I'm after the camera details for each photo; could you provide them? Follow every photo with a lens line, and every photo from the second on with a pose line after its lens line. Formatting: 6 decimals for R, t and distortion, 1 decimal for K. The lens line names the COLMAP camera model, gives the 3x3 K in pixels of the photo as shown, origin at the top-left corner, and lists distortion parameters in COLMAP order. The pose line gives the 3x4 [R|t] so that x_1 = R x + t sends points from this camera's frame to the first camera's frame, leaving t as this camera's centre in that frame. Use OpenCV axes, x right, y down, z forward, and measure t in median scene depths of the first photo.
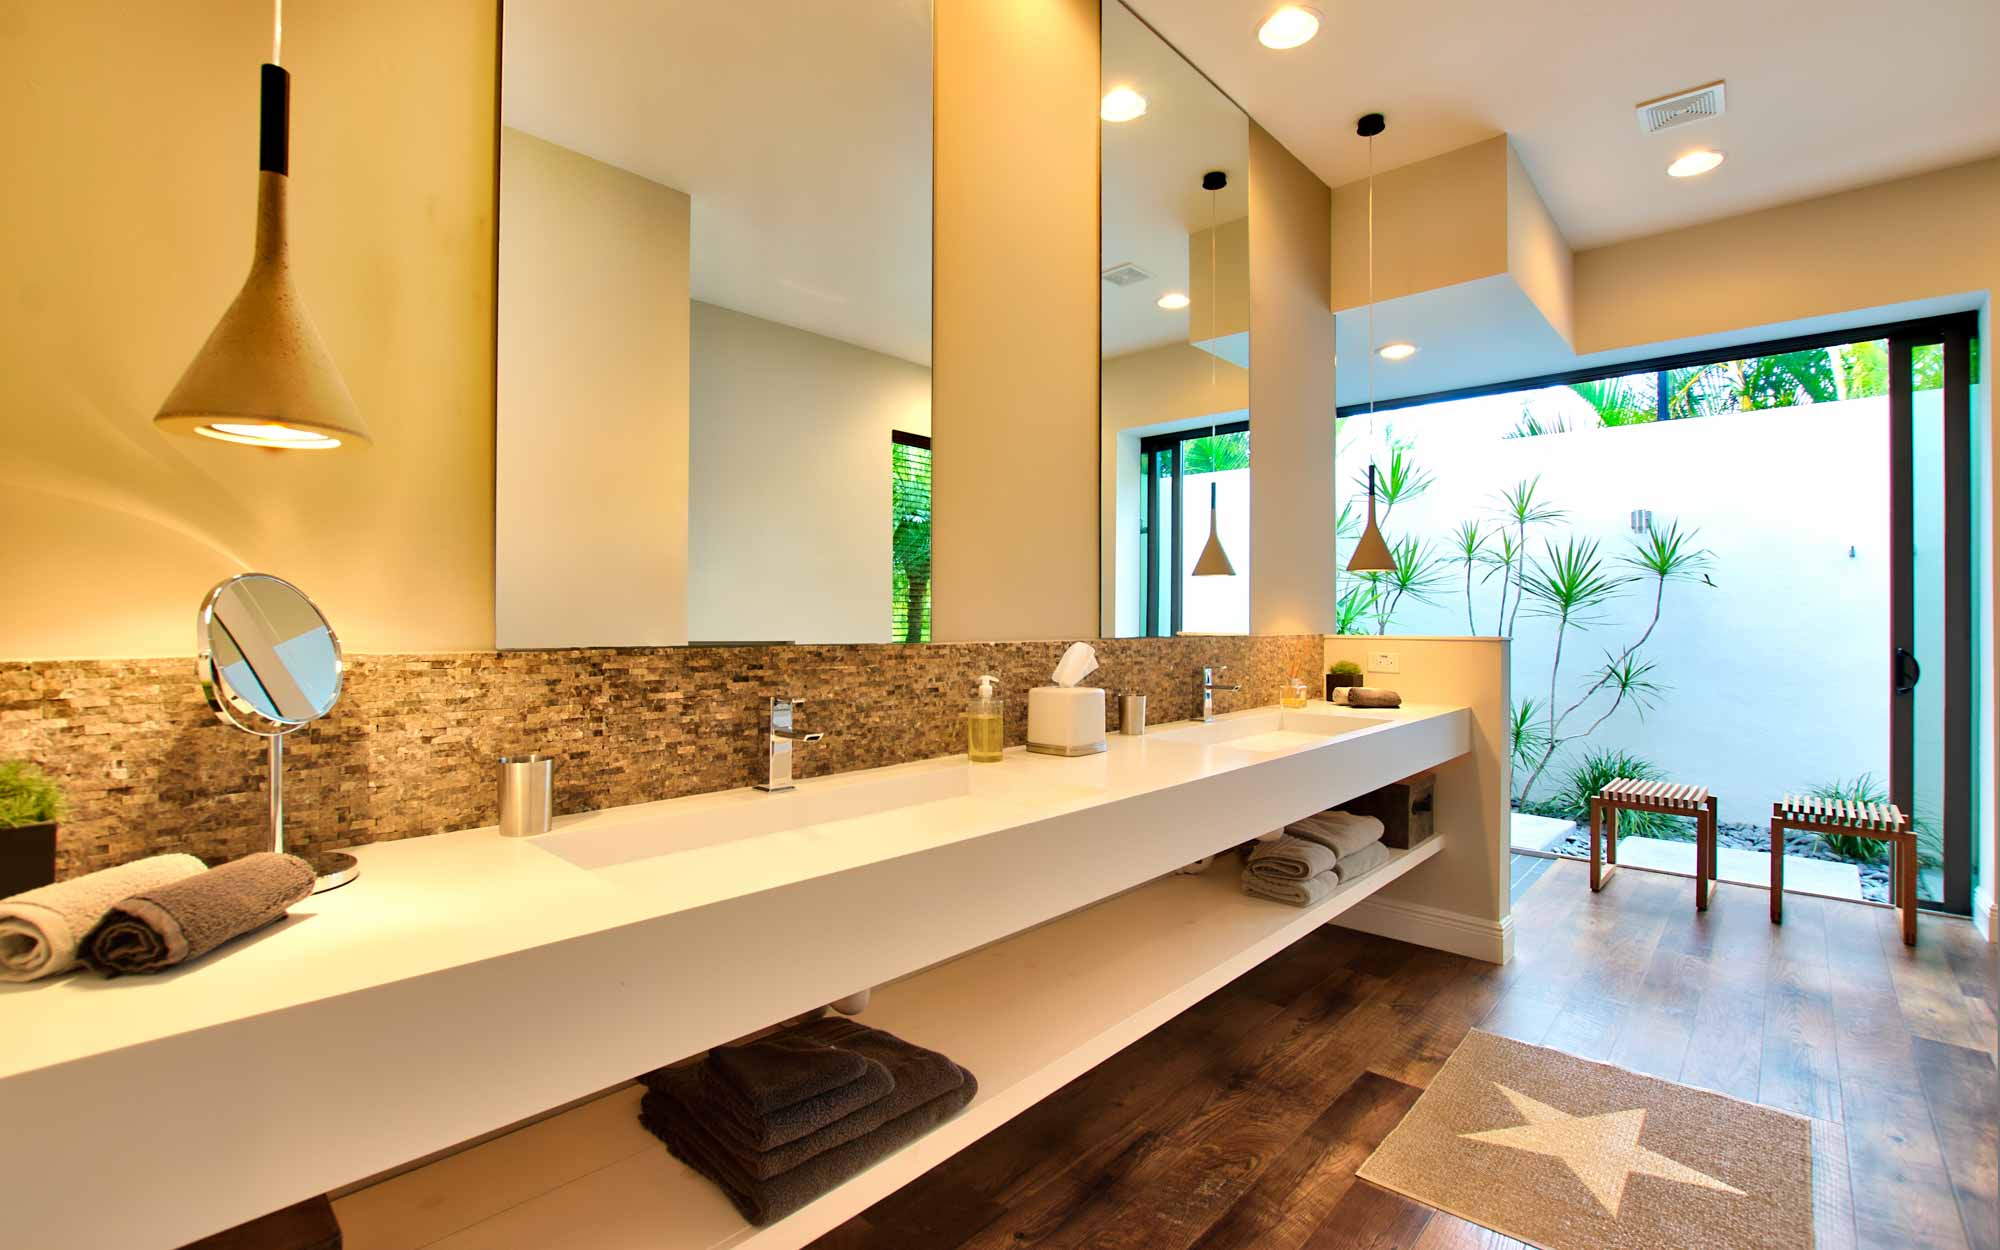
lens RADIAL K [[884.9, 0, 1000.0], [0, 884.9, 625.0], [0, 0, 1]] dist [-0.033365, 0.008070]
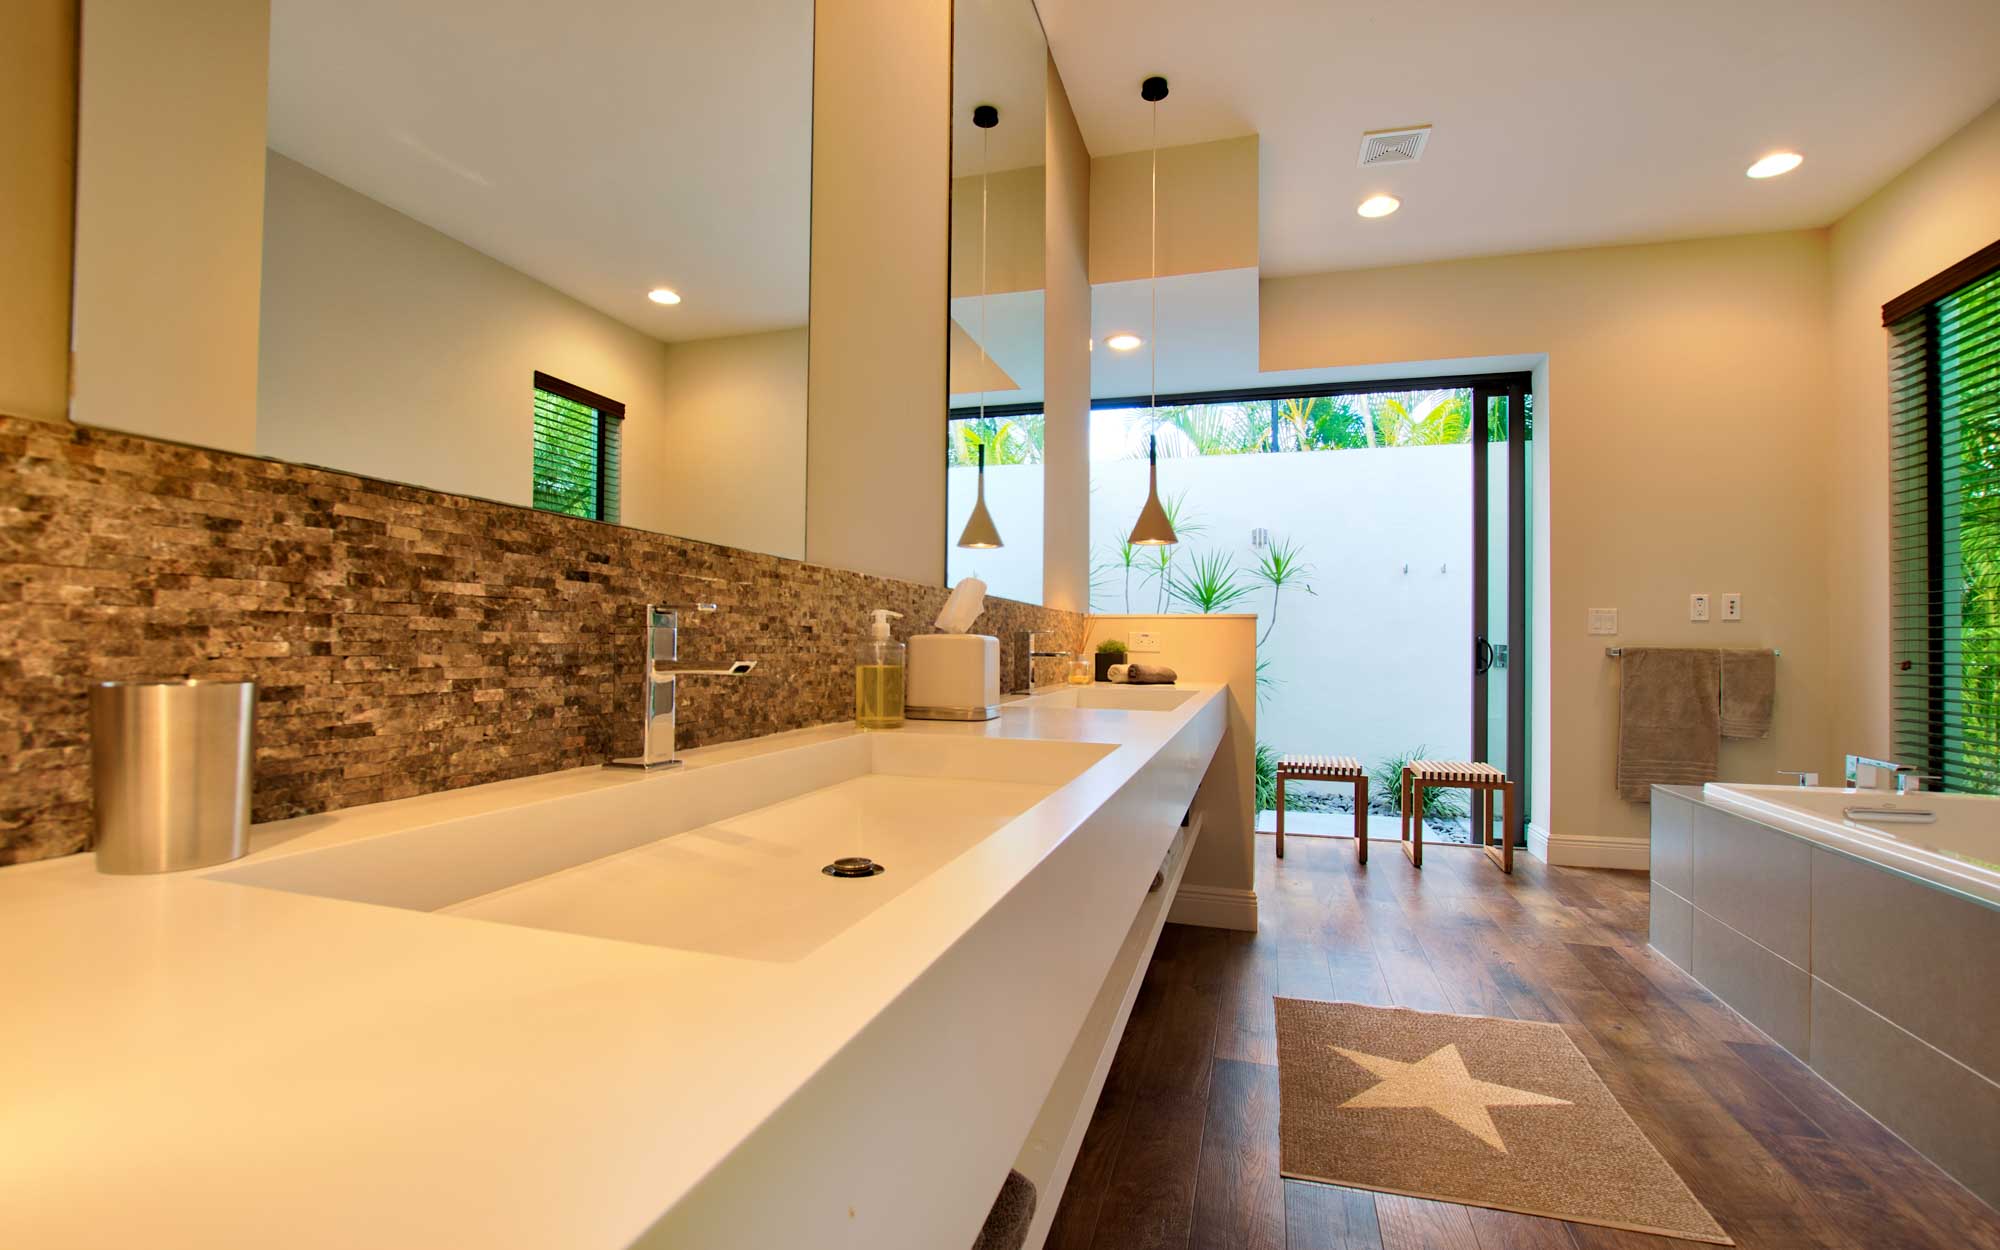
lens RADIAL K [[880.5, 0, 994.2], [0, 880.5, 644.0], [0, 0, 1]] dist [-0.032325, 0.003705]
pose [[0.903909, 0.006639, 0.427674, -0.268151], [-0.005207, 0.999976, -0.004518, 0.097964], [-0.427694, 0.001857, 0.903922, 0.347556]]
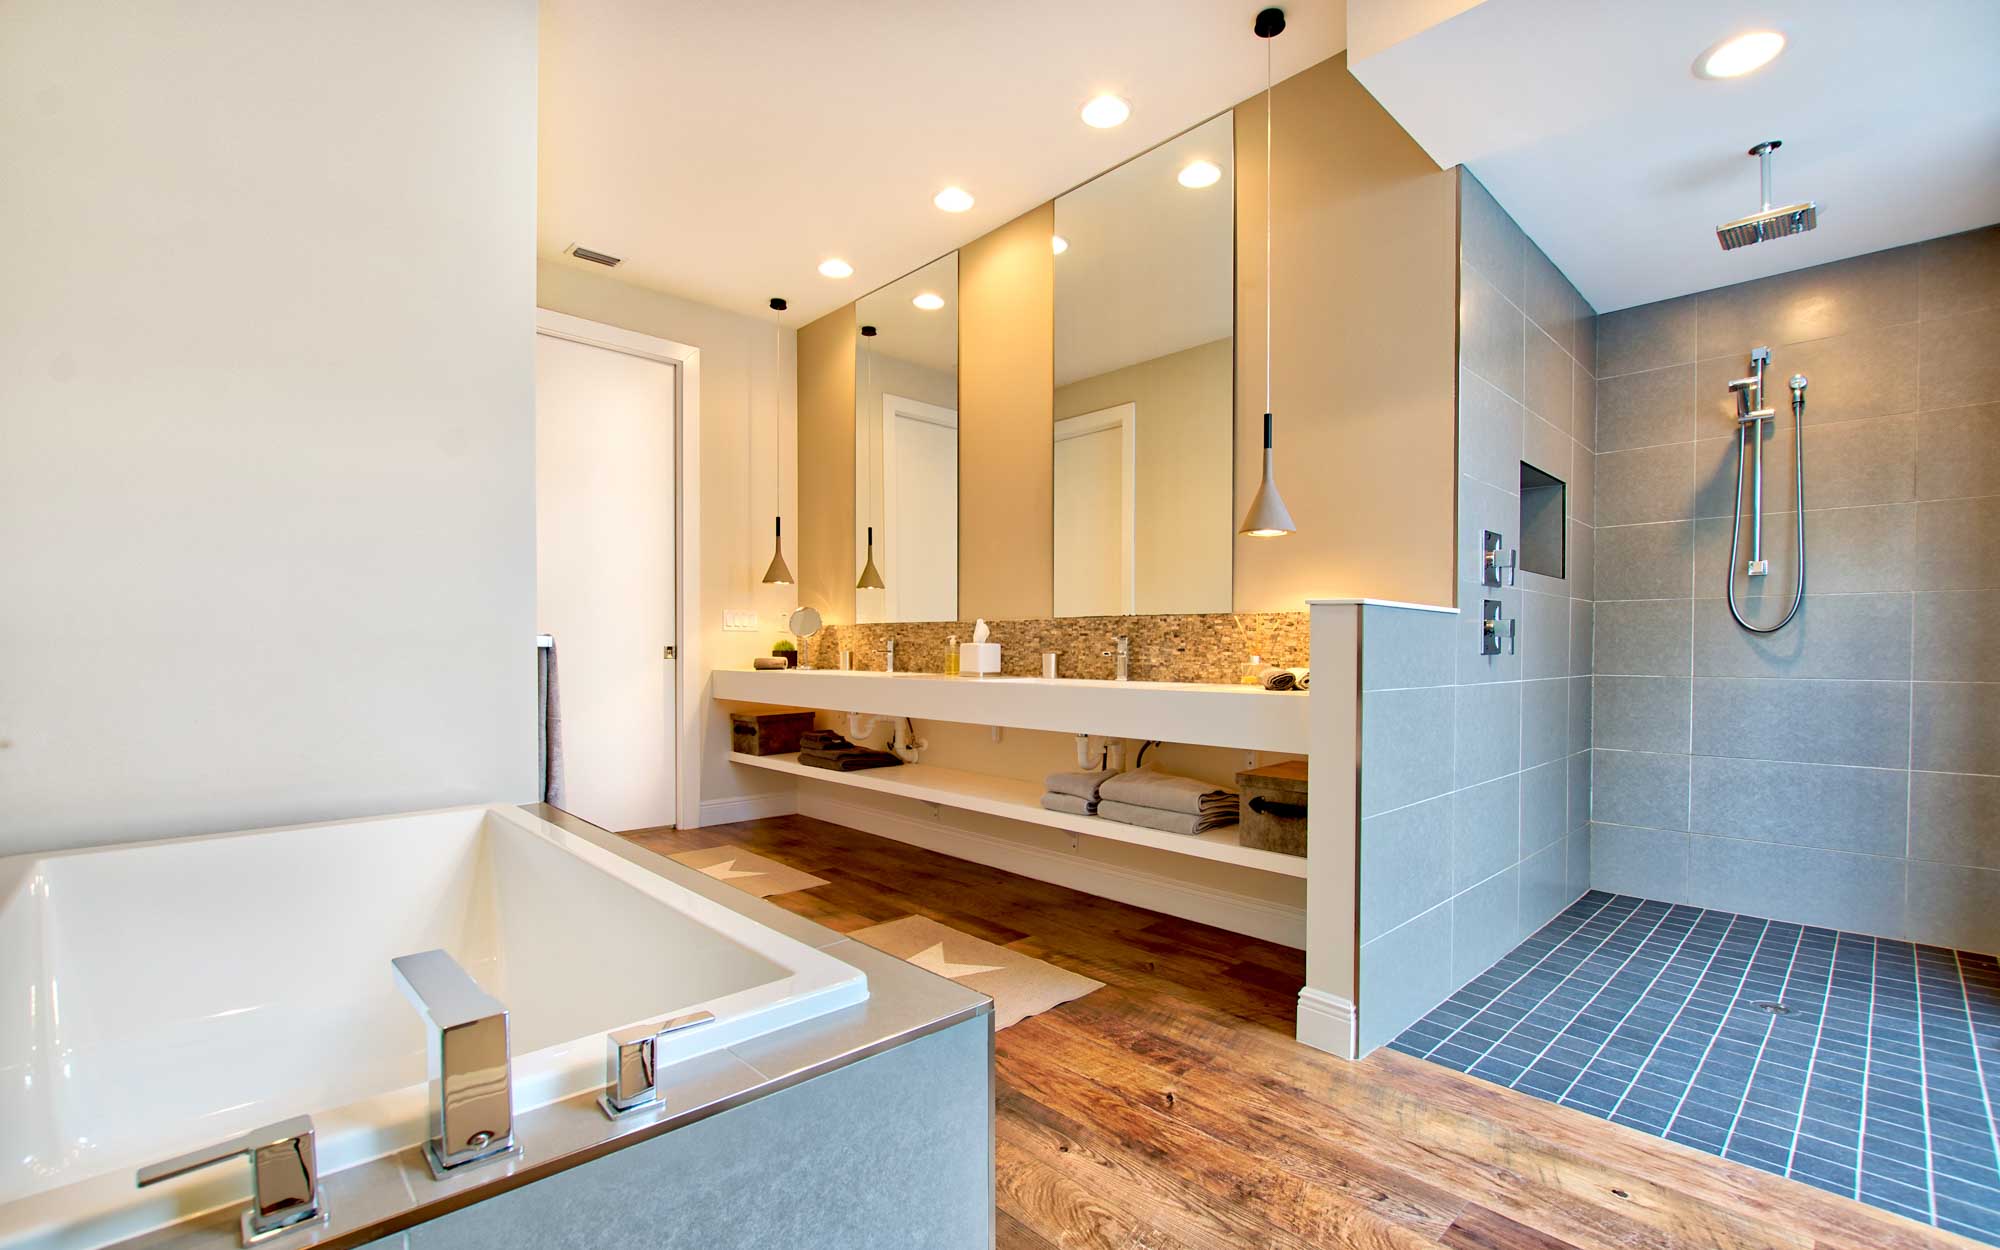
lens RADIAL K [[880.5, 0, 994.2], [0, 880.5, 644.0], [0, 0, 1]] dist [-0.032325, 0.003705]
pose [[-0.077855, -0.006983, -0.996940, 2.401233], [-0.005864, 0.999961, -0.006546, 0.101877], [0.996947, 0.005337, -0.077893, 1.424970]]
